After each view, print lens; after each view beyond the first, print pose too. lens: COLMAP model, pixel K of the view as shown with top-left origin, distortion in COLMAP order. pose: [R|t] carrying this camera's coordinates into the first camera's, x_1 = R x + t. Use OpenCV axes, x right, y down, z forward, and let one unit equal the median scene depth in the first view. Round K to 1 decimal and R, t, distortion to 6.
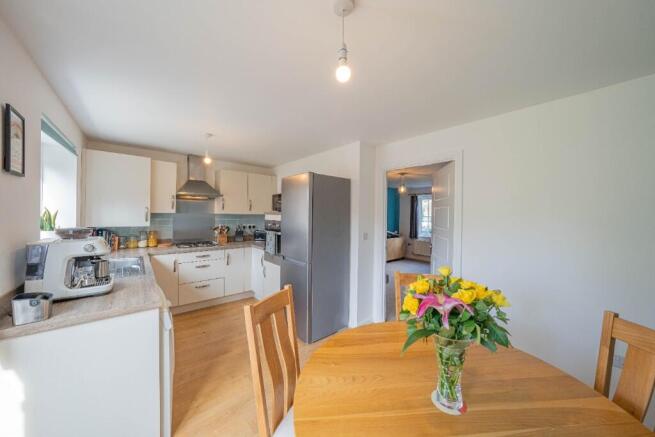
lens RADIAL K [[225.2, 0, 330.9], [0, 225.2, 215.8], [0, 0, 1]] dist [-0.021242, 0.003241]
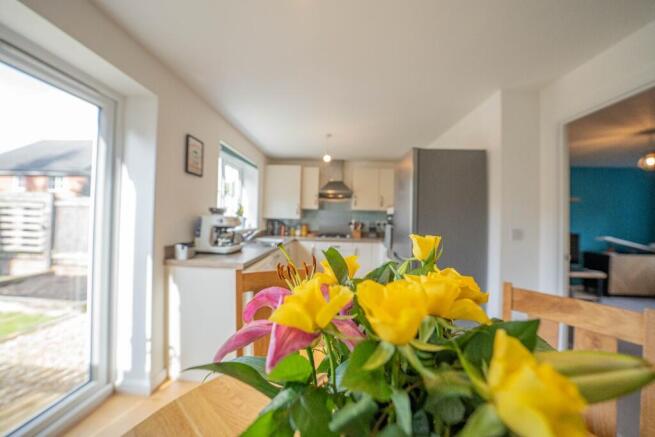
lens RADIAL K [[225.2, 0, 326.8], [0, 225.2, 216.3], [0, 0, 1]] dist [-0.021242, 0.003241]
pose [[0.724905, -0.005978, -0.688823, 0.175324], [-0.012685, 0.999677, -0.022026, 0.054378], [0.688732, 0.024704, 0.724595, 0.152760]]
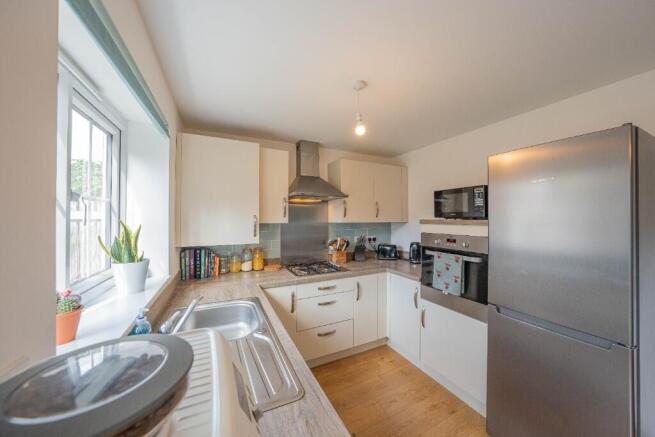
lens RADIAL K [[225.2, 0, 332.0], [0, 225.2, 214.5], [0, 0, 1]] dist [-0.021242, 0.003241]
pose [[0.967480, -0.017812, -0.252320, -0.387573], [0.012387, 0.999657, -0.023073, -0.020284], [0.252644, 0.019197, 0.967369, 0.357769]]
